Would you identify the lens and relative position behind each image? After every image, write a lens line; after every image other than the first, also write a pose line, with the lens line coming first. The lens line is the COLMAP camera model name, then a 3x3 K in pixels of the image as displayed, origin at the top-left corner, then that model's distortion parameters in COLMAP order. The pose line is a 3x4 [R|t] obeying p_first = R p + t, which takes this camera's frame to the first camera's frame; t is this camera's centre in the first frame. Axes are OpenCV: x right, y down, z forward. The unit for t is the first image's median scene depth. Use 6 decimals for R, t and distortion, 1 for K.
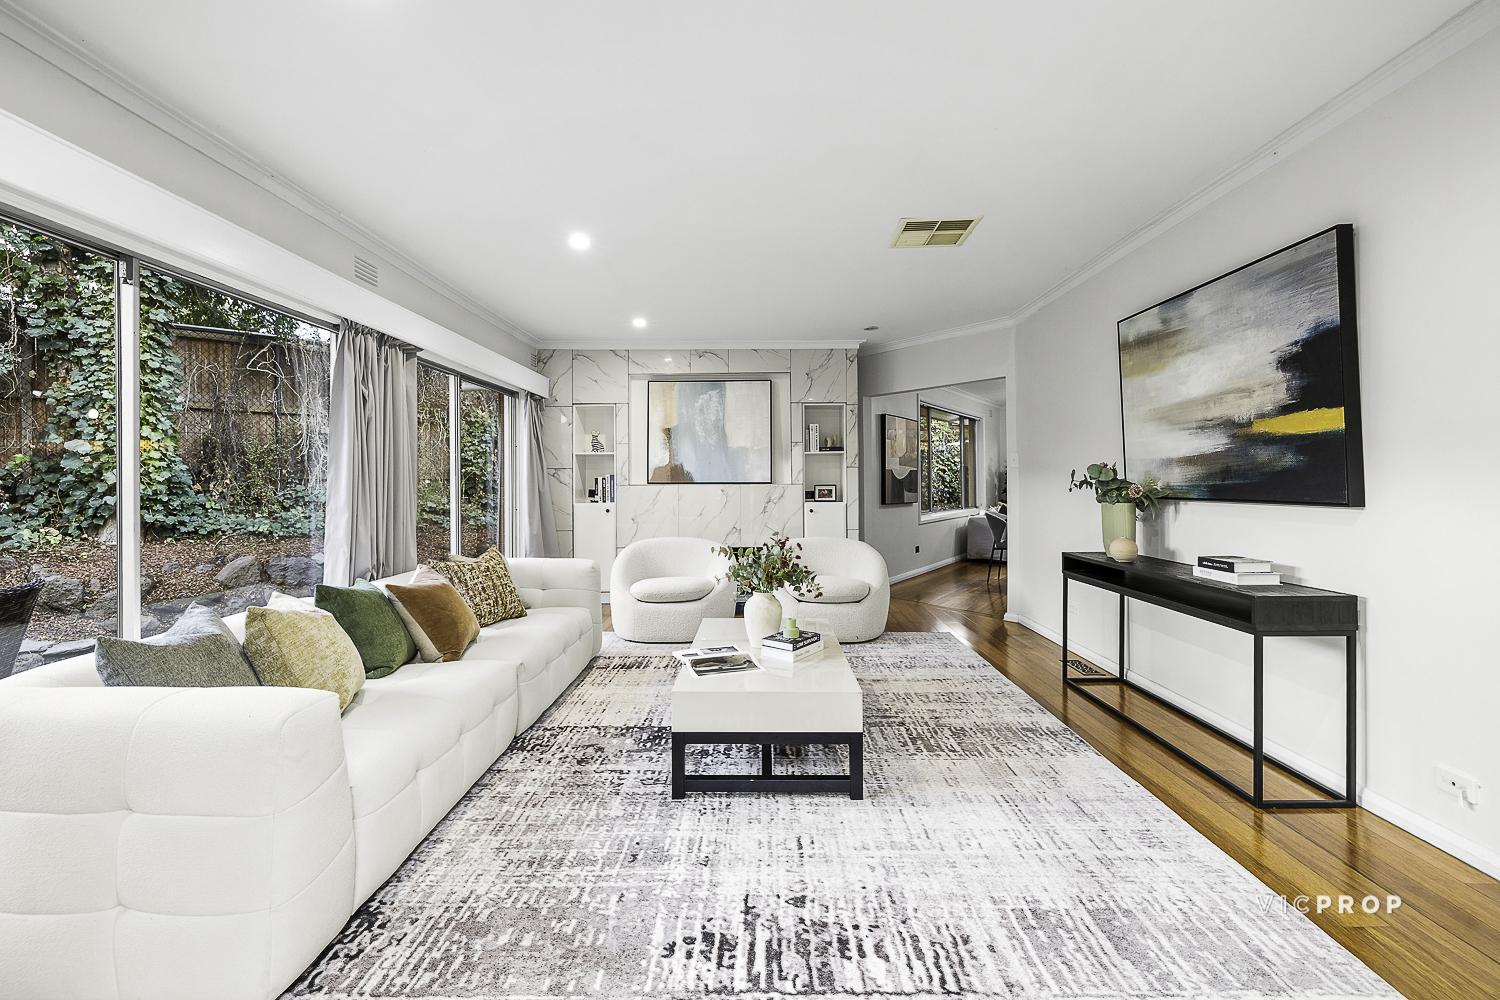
lens RADIAL K [[638.7, 0, 754.6], [0, 638.7, 472.8], [0, 0, 1]] dist [0.001287, 0.000152]
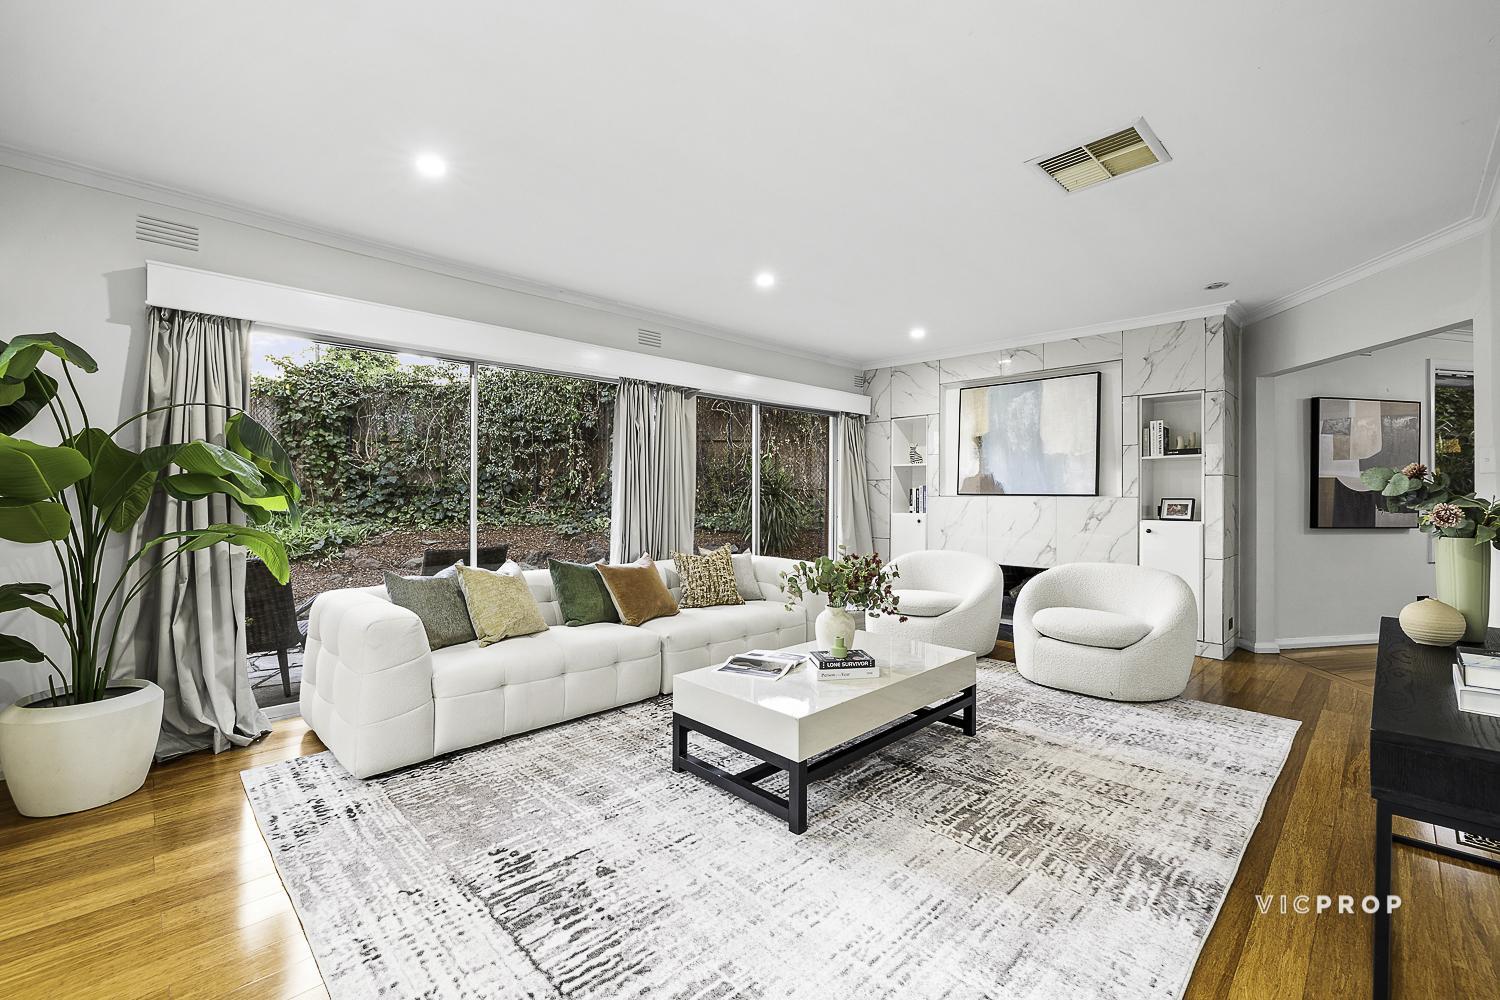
lens RADIAL K [[628.7, 0, 779.4], [0, 628.7, 484.1], [0, 0, 1]] dist [-0.000898, -0.000003]
pose [[0.720288, -0.002266, -0.693671, 0.549463], [0.002796, 0.999996, -0.000363, 0.000663], [0.693669, -0.001678, 0.720292, 0.225710]]
